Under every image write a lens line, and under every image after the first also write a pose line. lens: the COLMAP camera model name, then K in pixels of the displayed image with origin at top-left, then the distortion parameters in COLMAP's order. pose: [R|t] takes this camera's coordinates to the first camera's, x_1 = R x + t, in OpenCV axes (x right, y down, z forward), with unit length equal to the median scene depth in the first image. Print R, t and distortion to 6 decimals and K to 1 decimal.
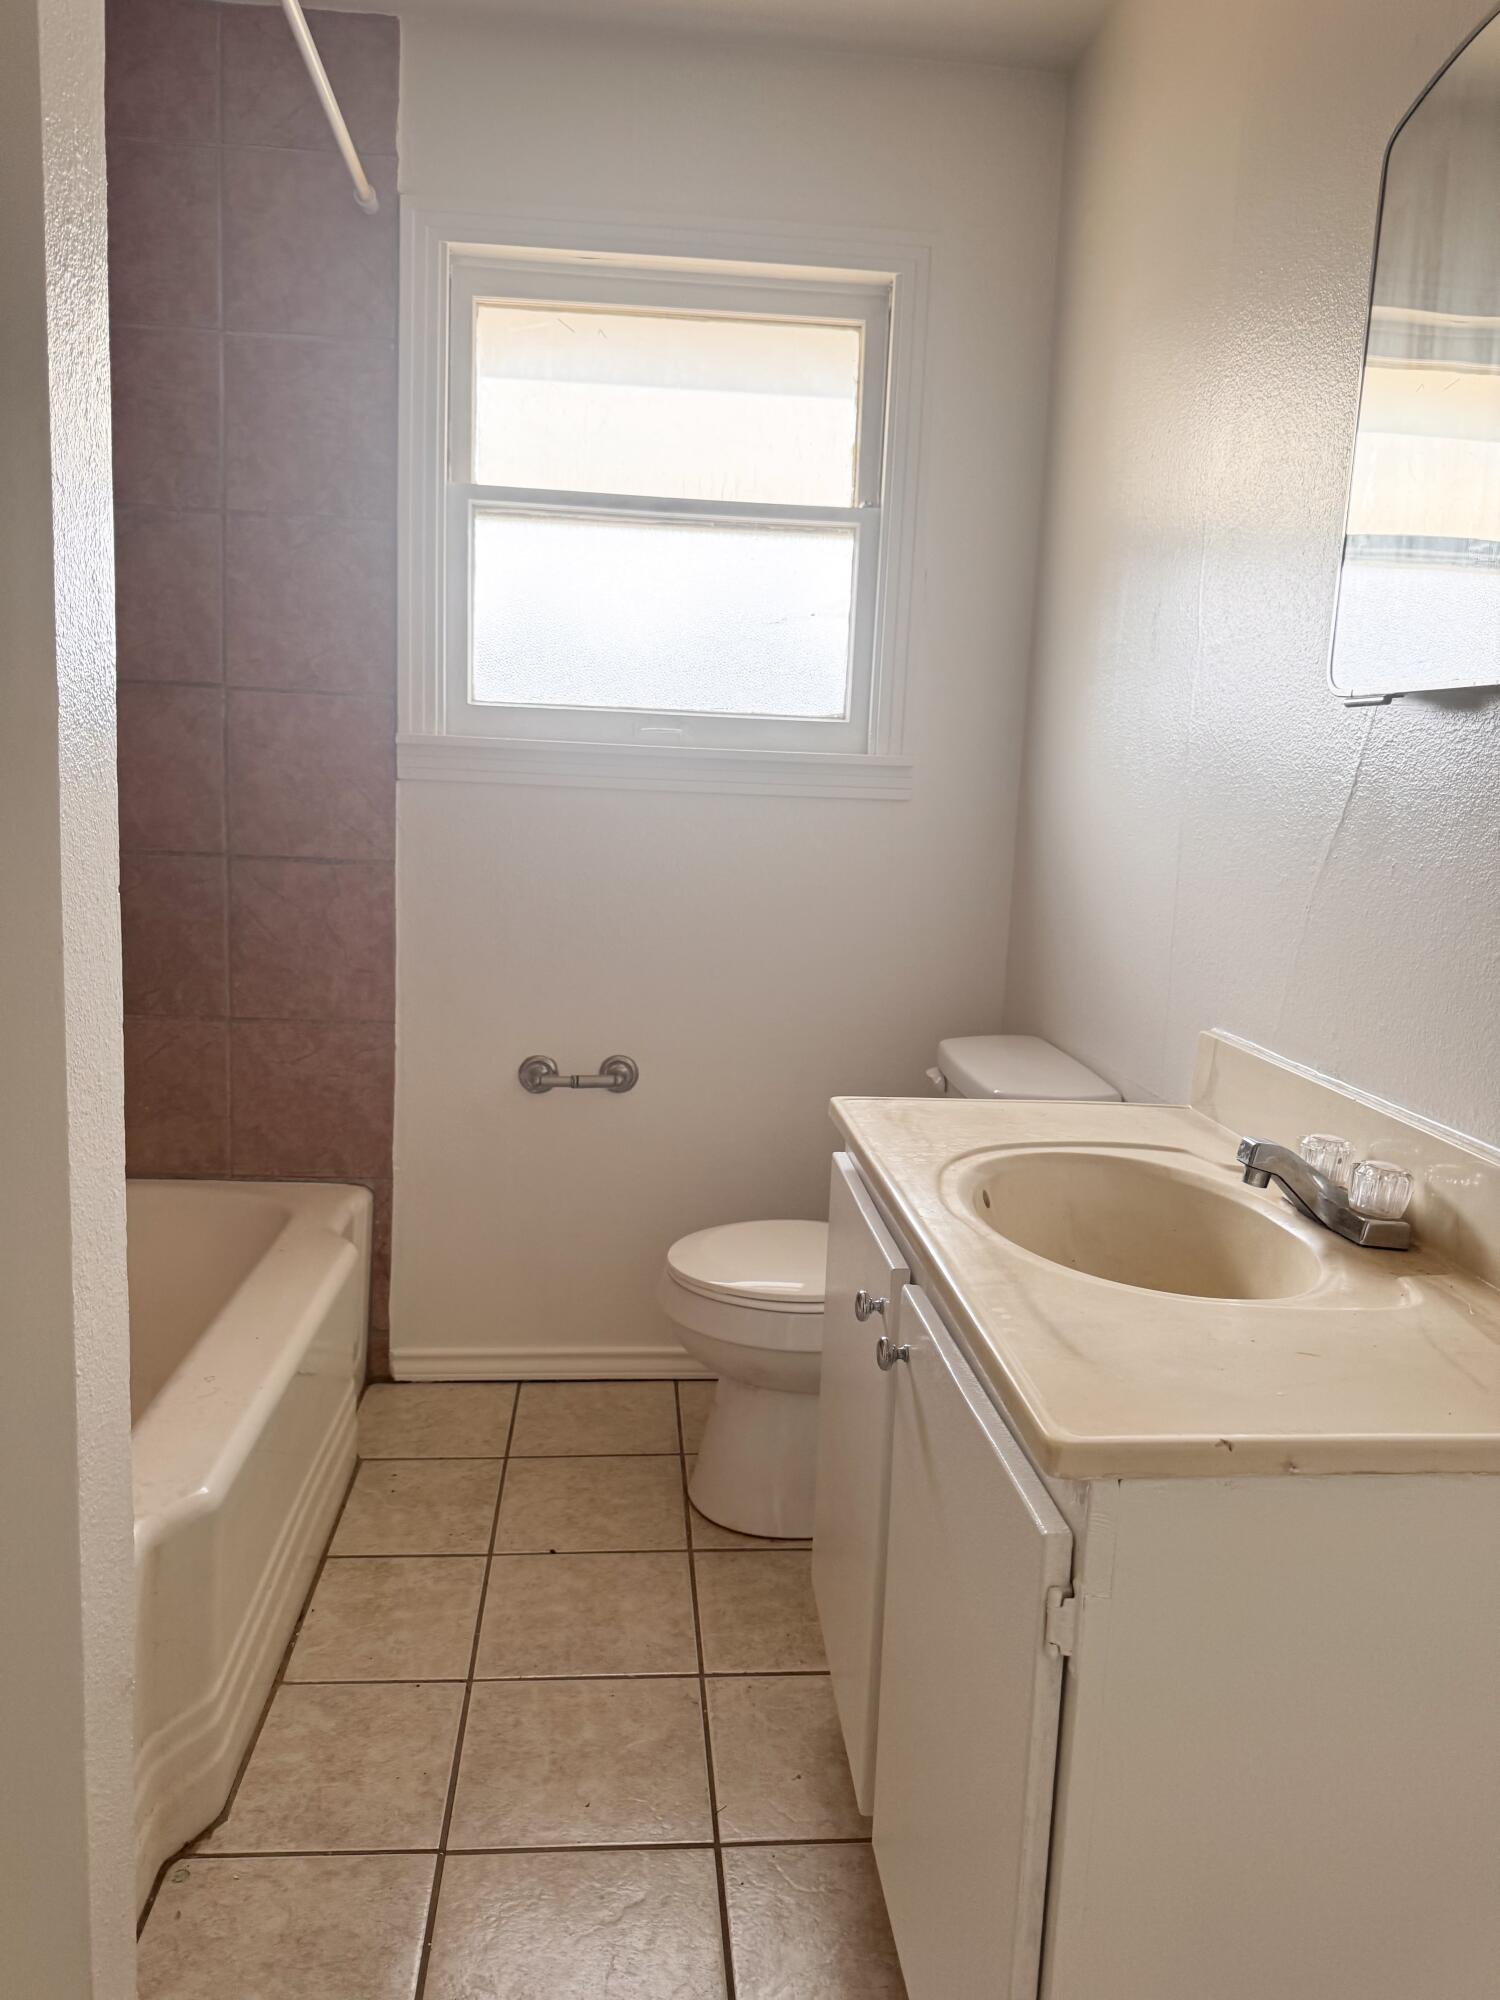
lens RADIAL K [[1416.2, 0, 749.1], [0, 1416.2, 998.7], [0, 0, 1]] dist [0.008561, -0.004857]
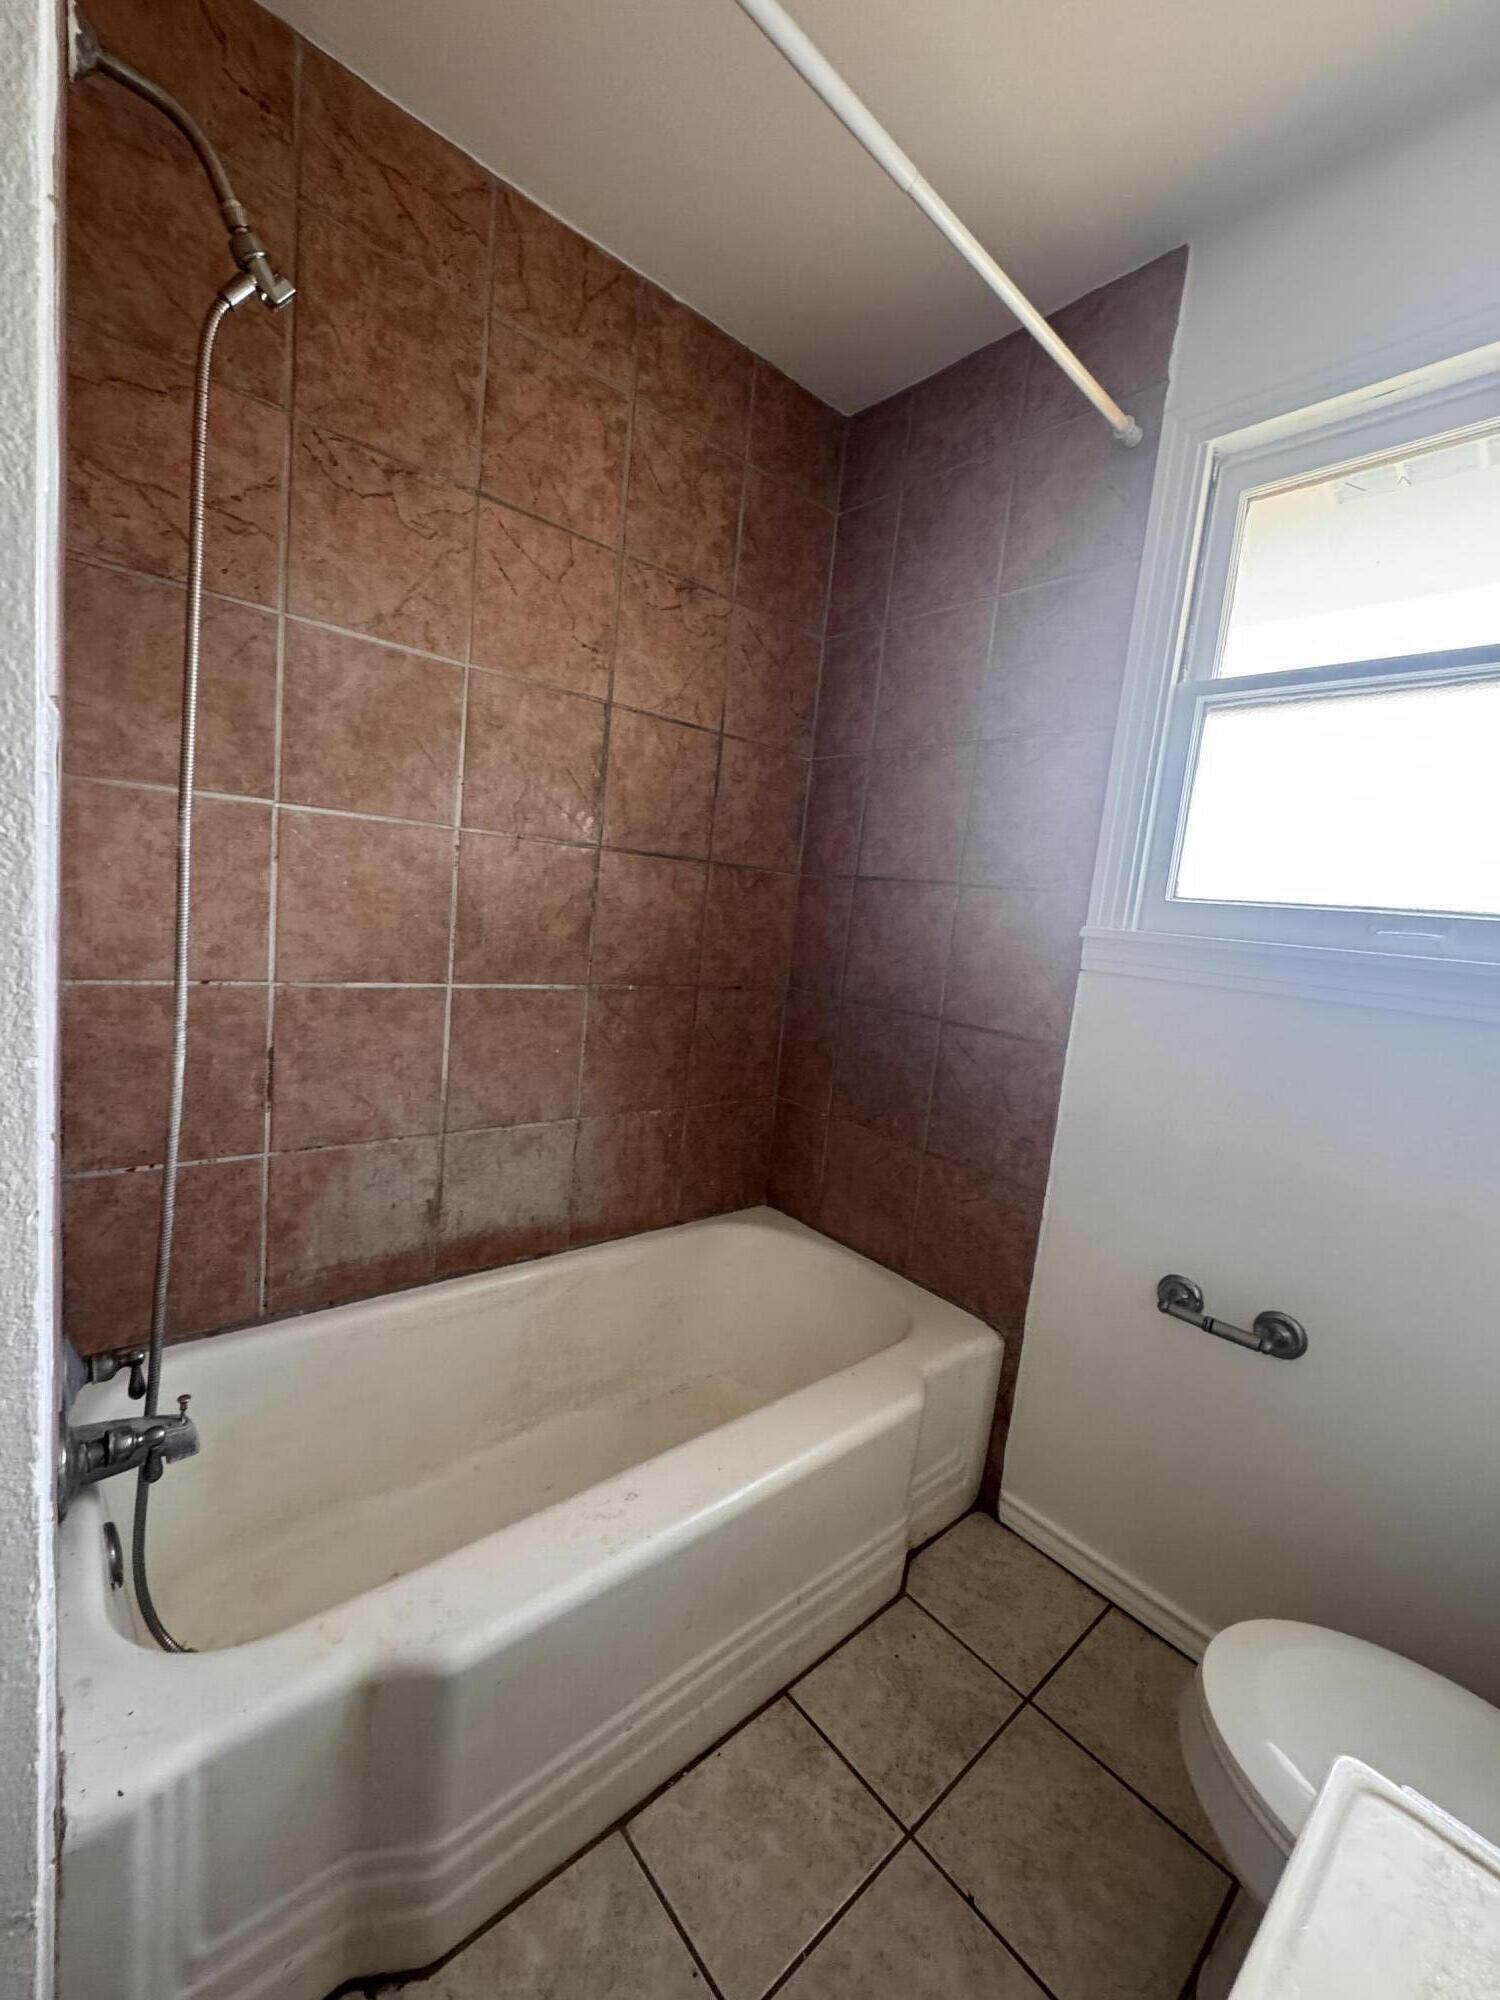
lens RADIAL K [[806.4, 0, 750.3], [0, 806.4, 997.7], [0, 0, 1]] dist [0.001288, 0.000682]
pose [[0.587964, 0.109880, -0.801389, 0.089910], [-0.187665, 0.982229, -0.003011, -0.086721], [0.786816, 0.152163, 0.598136, 0.450716]]
